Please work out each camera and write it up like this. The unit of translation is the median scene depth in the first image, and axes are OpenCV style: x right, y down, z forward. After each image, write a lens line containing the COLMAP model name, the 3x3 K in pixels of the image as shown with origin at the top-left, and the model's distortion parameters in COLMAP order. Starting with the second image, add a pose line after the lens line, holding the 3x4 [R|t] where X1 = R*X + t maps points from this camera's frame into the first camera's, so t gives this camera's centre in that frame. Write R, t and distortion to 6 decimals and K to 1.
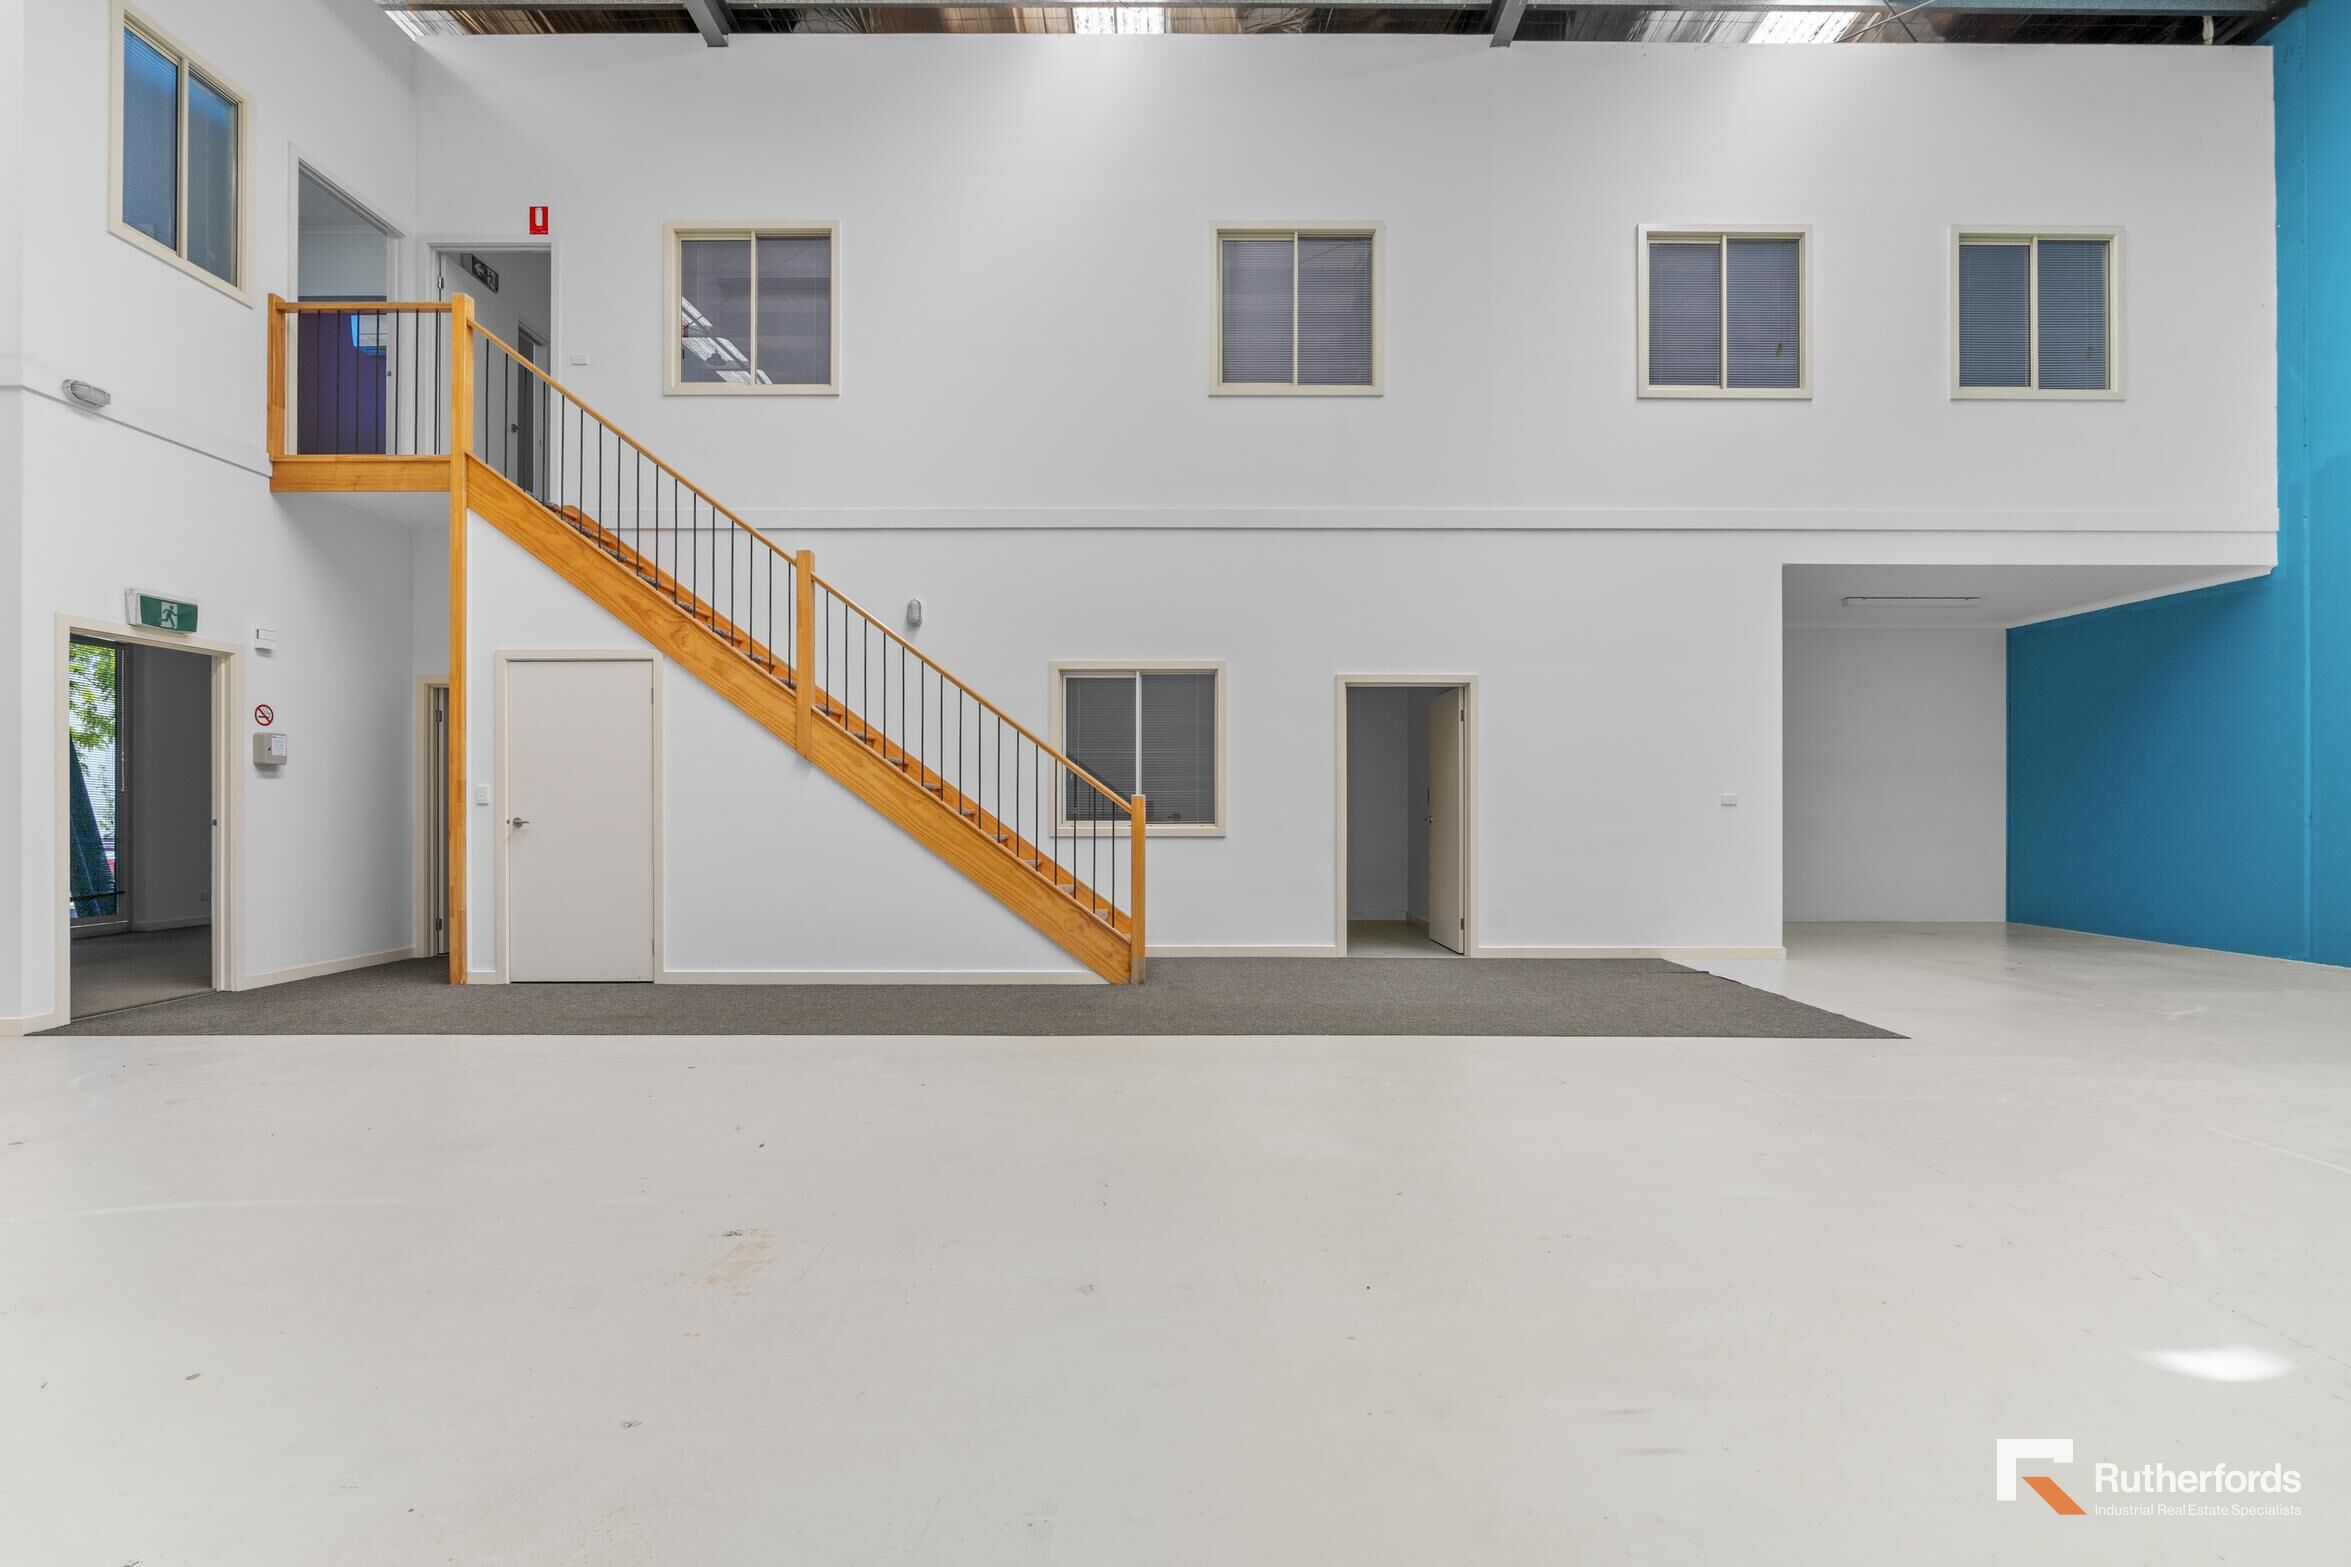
lens RADIAL K [[1007.9, 0, 1186.0], [0, 1007.9, 796.0], [0, 0, 1]] dist [-0.004671, -0.000101]
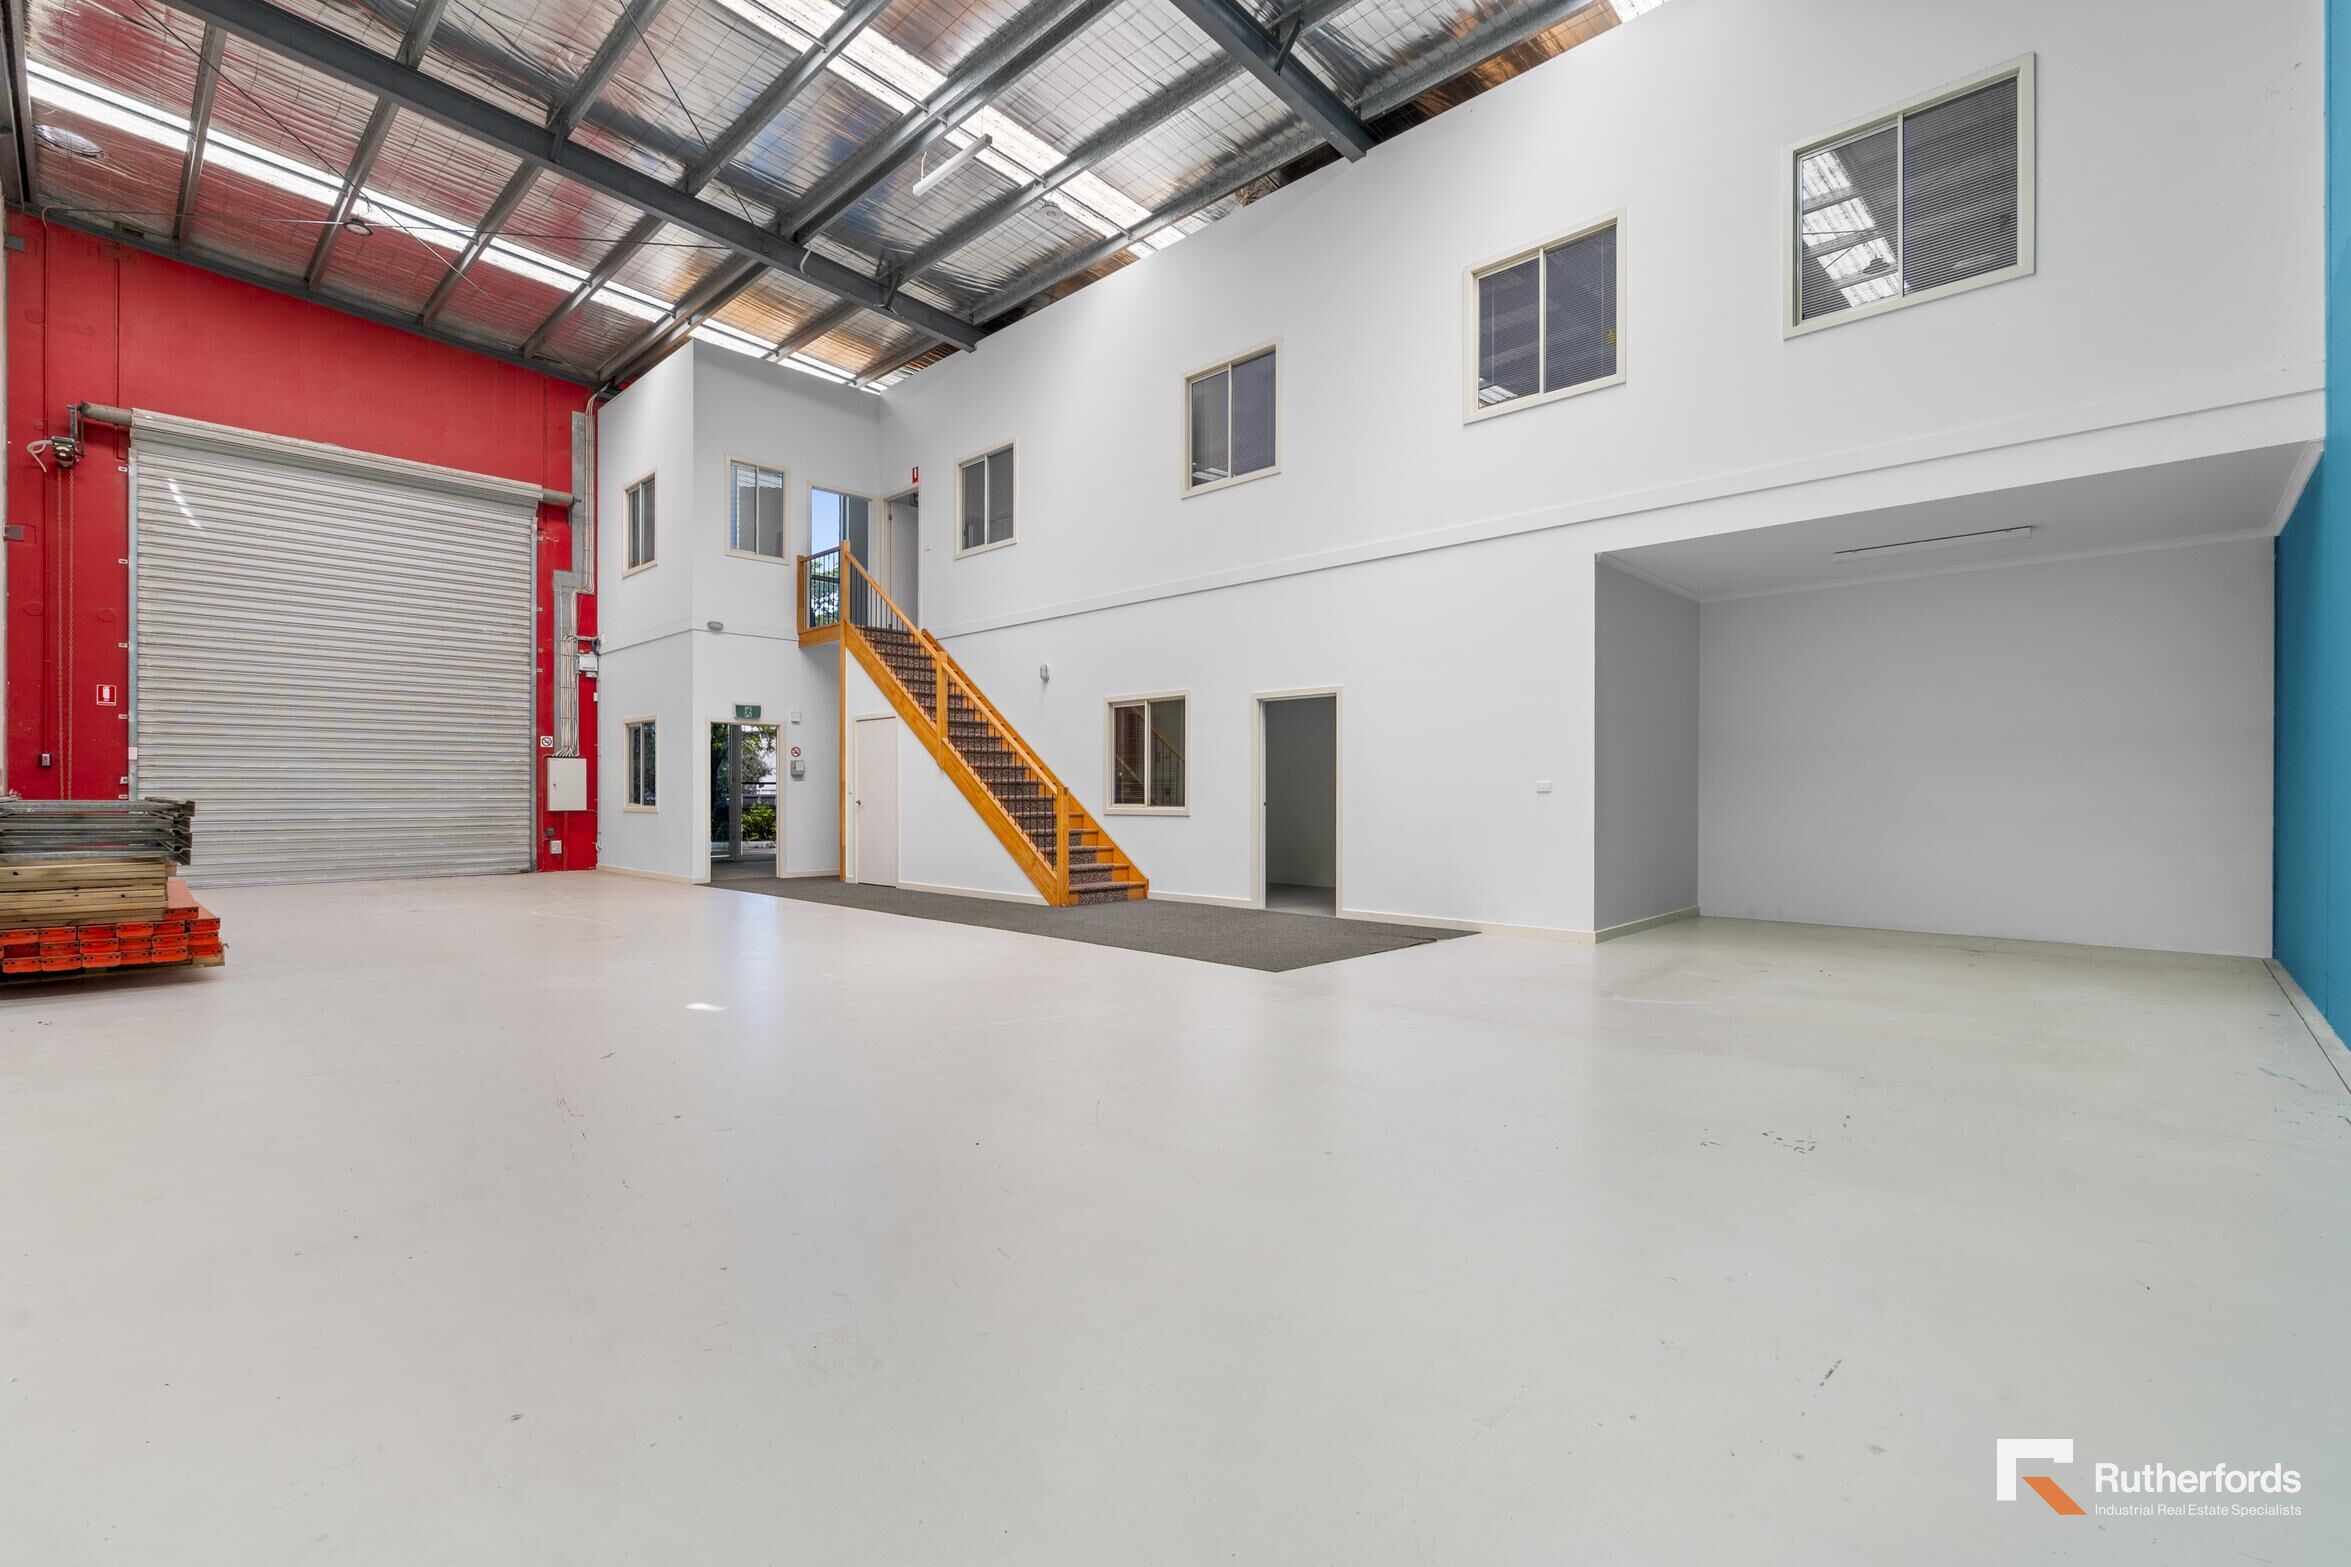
lens RADIAL K [[1007.9, 0, 1186.0], [0, 1007.9, 796.0], [0, 0, 1]] dist [-0.004671, -0.000101]
pose [[0.736433, 0.000046, -0.676510, 0.972541], [0.005545, 0.999966, 0.006104, 0.004609], [0.676487, -0.008246, 0.736408, -0.026259]]
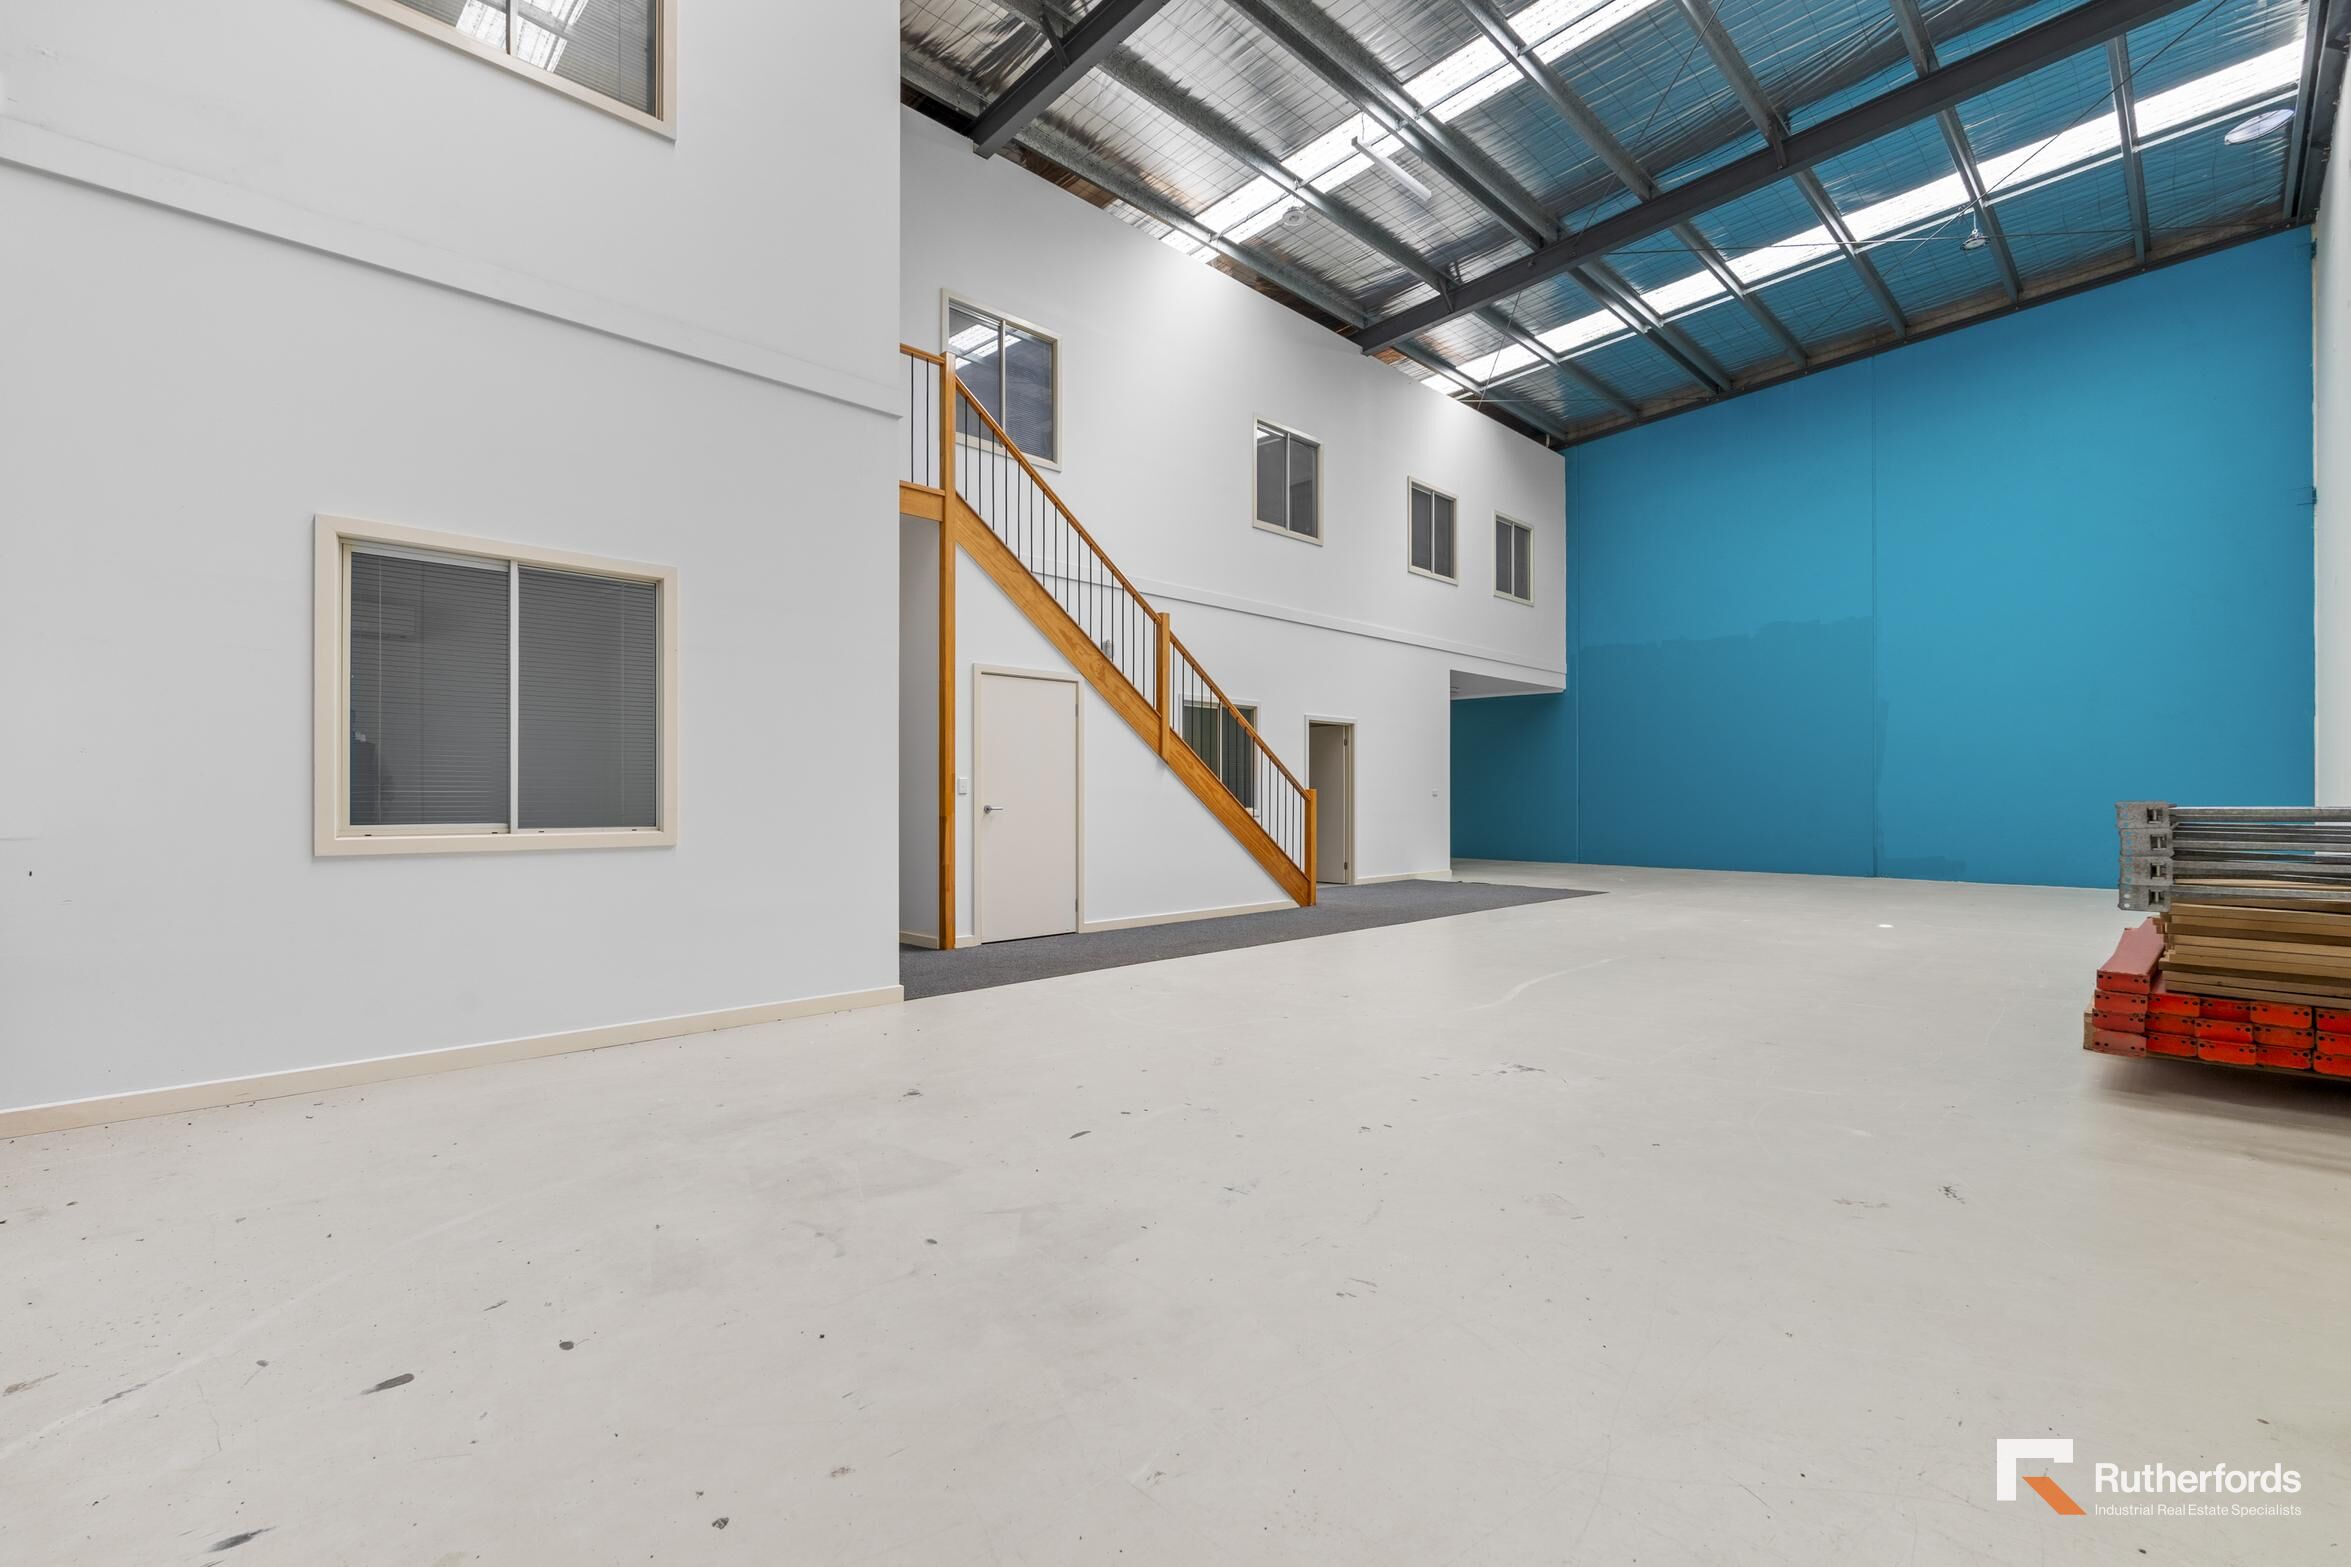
lens RADIAL K [[1007.9, 0, 1186.0], [0, 1007.9, 796.0], [0, 0, 1]] dist [-0.004671, -0.000101]
pose [[0.713375, -0.001581, 0.700781, -1.115712], [0.002630, 0.999996, -0.000422, 0.009866], [-0.700778, 0.002144, 0.713376, -0.014934]]
